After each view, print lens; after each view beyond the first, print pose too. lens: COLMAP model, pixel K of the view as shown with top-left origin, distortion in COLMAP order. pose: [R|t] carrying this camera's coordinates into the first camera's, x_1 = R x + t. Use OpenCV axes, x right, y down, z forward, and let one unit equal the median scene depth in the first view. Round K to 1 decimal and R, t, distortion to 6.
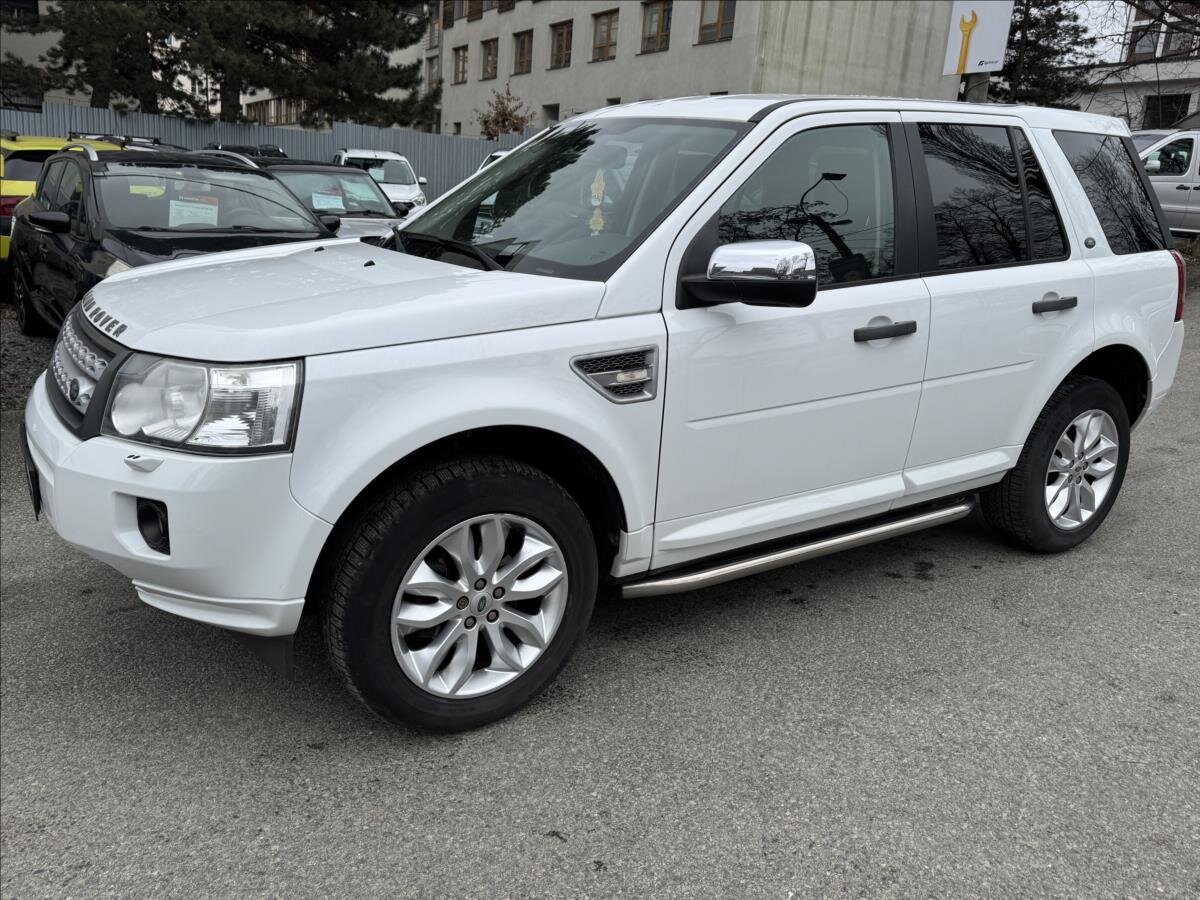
lens RADIAL K [[973.1, 0, 604.7], [0, 973.1, 446.2], [0, 0, 1]] dist [0.051177, -0.054986]
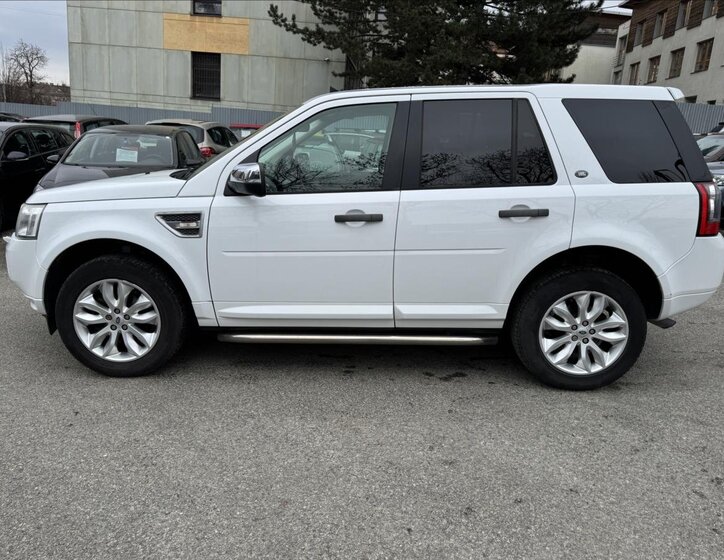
lens RADIAL K [[603.0, 0, 361.0], [0, 603.0, 278.9], [0, 0, 1]] dist [0.058094, -0.060160]
pose [[0.824681, 0.110647, -0.554670, 0.737839], [-0.143367, 0.989544, -0.015761, 0.006682], [0.547127, 0.092519, 0.831921, 0.088552]]
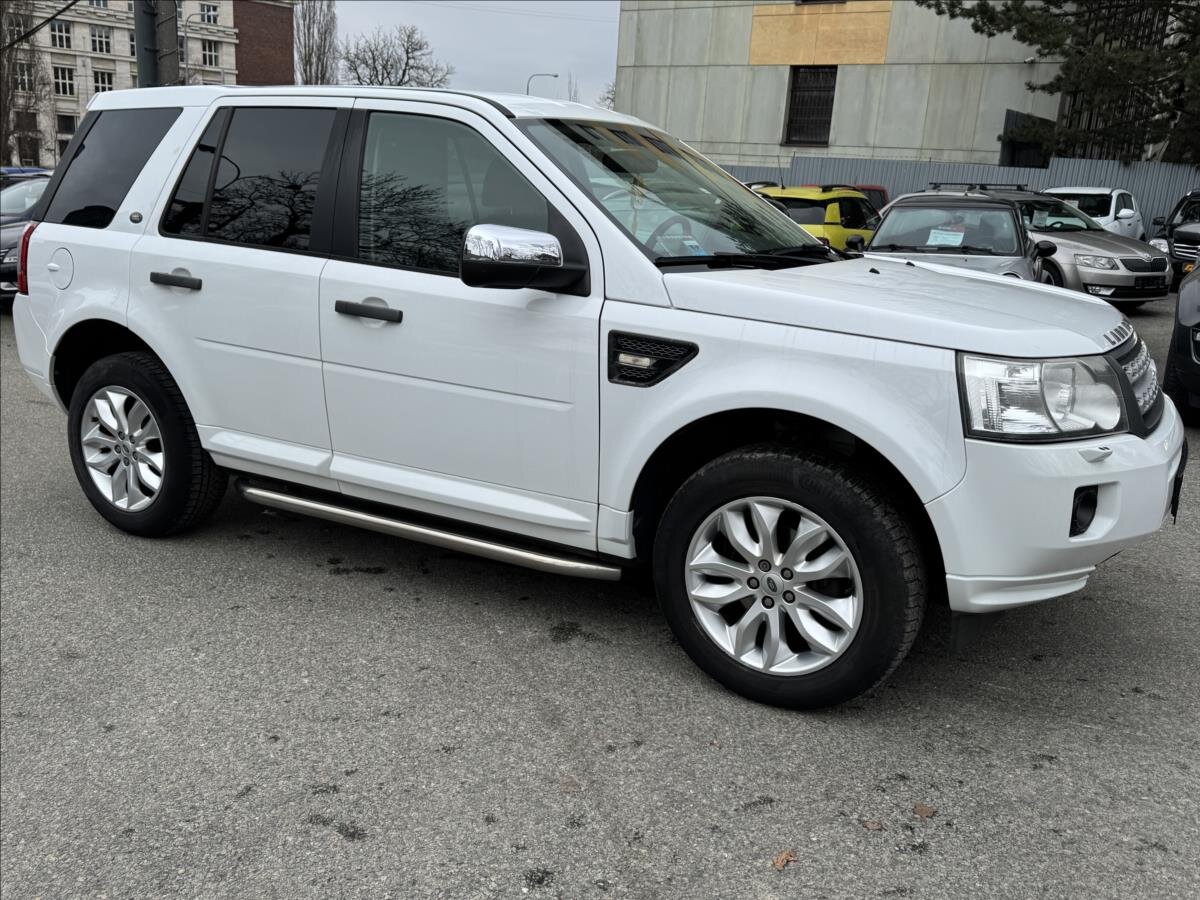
lens RADIAL K [[1039.7, 0, 597.5], [0, 1039.7, 457.4], [0, 0, 1]] dist [0.059730, -0.079803]
pose [[0.403912, 0.189877, -0.894875, 1.327610], [-0.250987, 0.963685, 0.091192, -0.132955], [0.879693, 0.187769, 0.436901, 0.747523]]
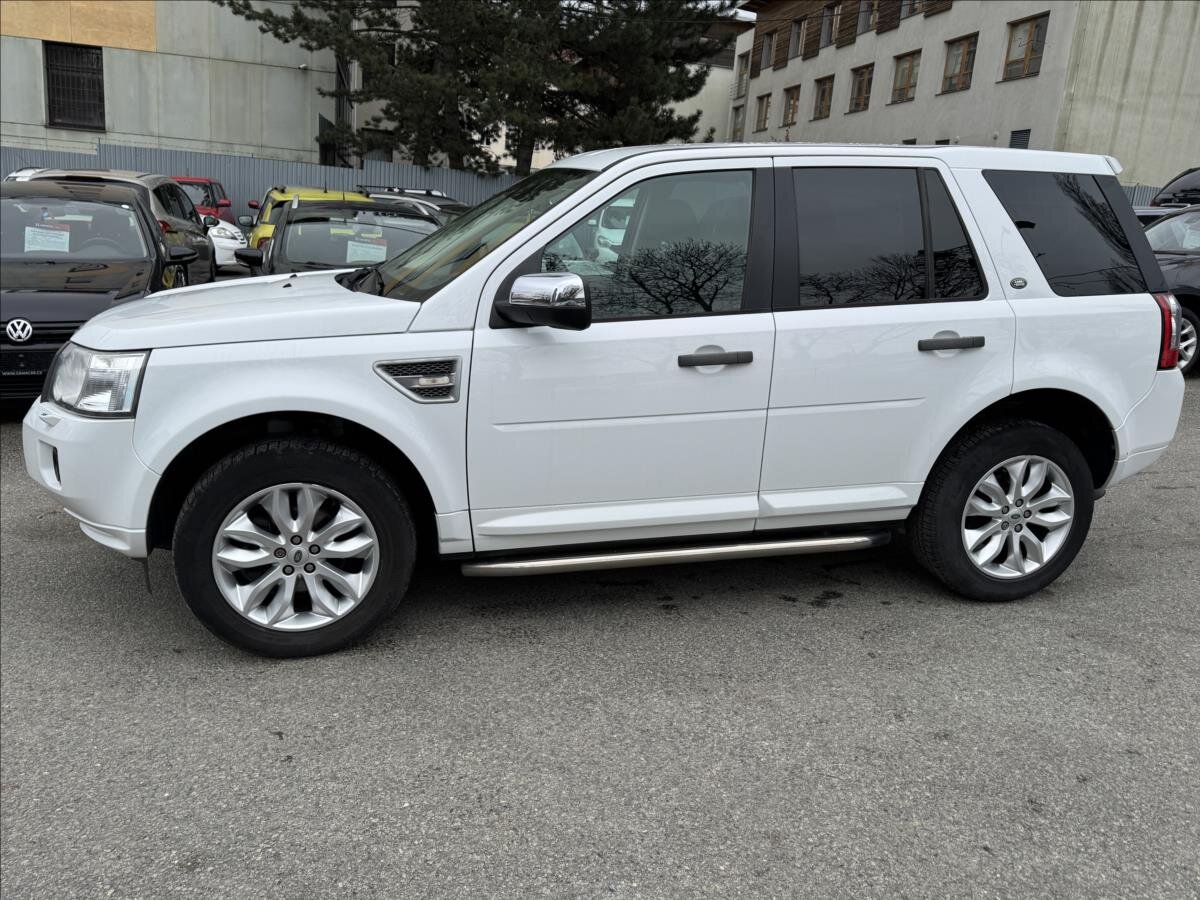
lens RADIAL K [[973.1, 0, 600.2], [0, 973.1, 451.8], [0, 0, 1]] dist [0.051177, -0.054986]
pose [[0.947198, 0.071453, -0.312585, 0.415386], [-0.083106, 0.996249, -0.024098, 0.018137], [0.309691, 0.048804, 0.949584, -0.049447]]
